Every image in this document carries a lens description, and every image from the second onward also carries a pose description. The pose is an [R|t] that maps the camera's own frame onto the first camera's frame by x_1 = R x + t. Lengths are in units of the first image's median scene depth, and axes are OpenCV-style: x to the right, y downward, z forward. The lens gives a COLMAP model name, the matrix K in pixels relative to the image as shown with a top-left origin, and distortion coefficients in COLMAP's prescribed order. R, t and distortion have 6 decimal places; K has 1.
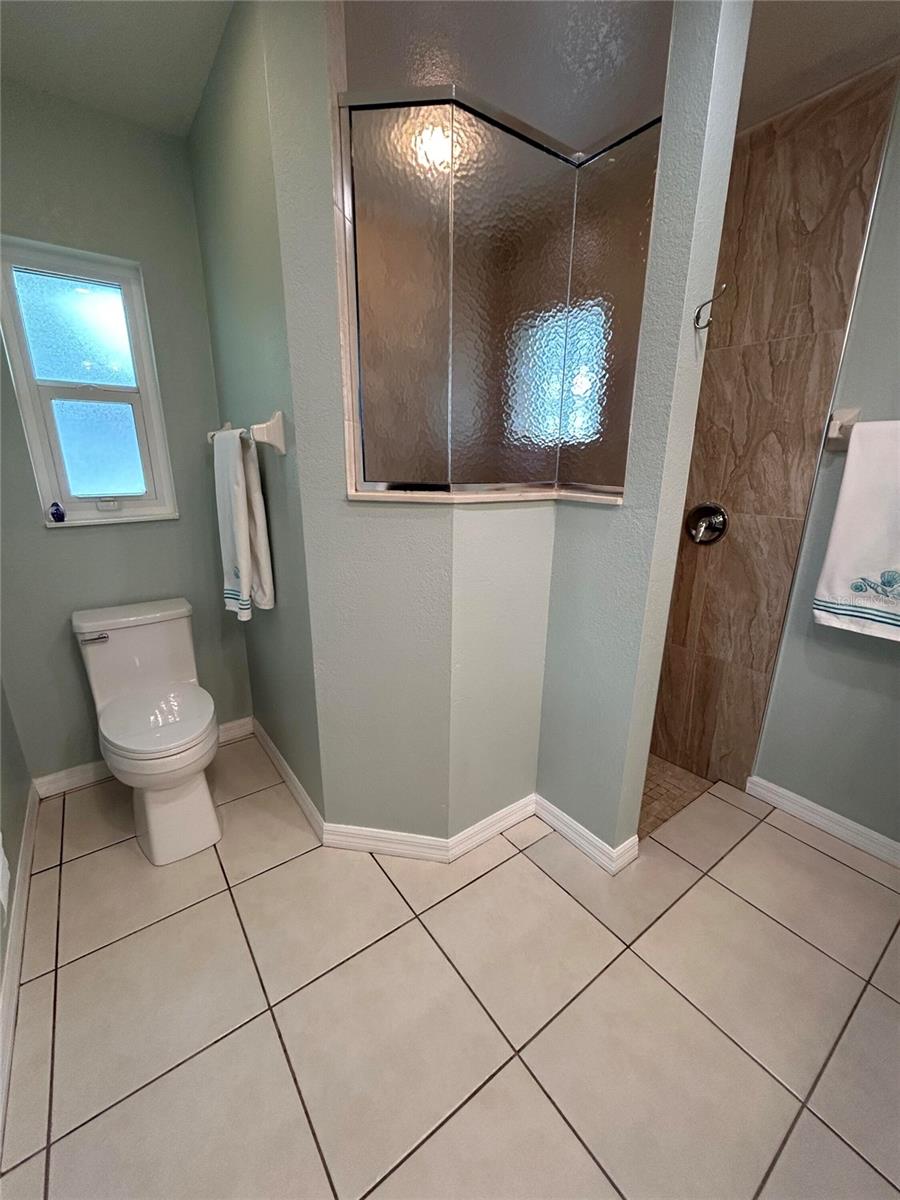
lens RADIAL K [[486.9, 0, 453.0], [0, 486.9, 603.1], [0, 0, 1]] dist [-0.000351, 0.001199]
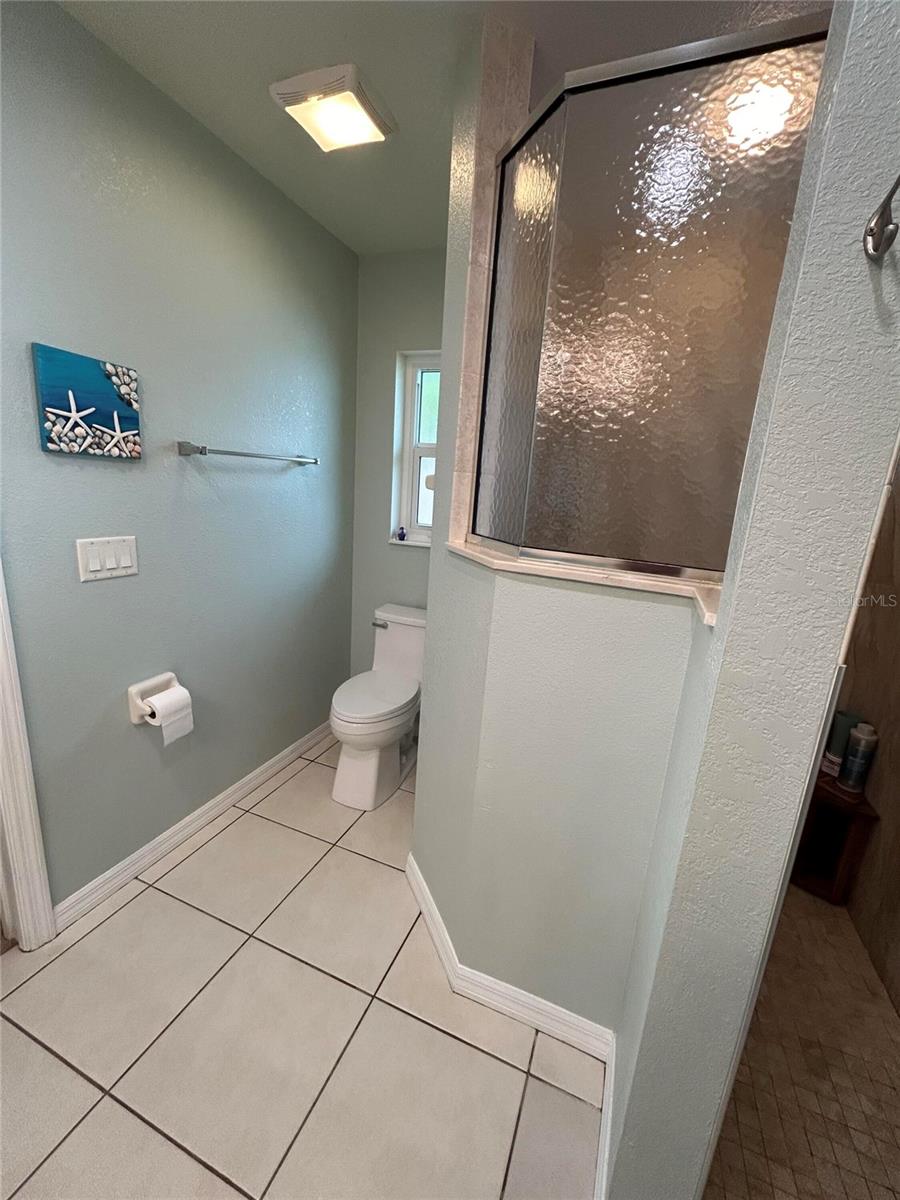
lens RADIAL K [[486.9, 0, 451.5], [0, 486.9, 603.9], [0, 0, 1]] dist [-0.000351, 0.001199]
pose [[0.528126, 0.226275, -0.818463, 0.483209], [-0.308364, 0.949151, 0.063429, -0.131115], [0.791198, 0.218886, 0.571047, 0.358938]]
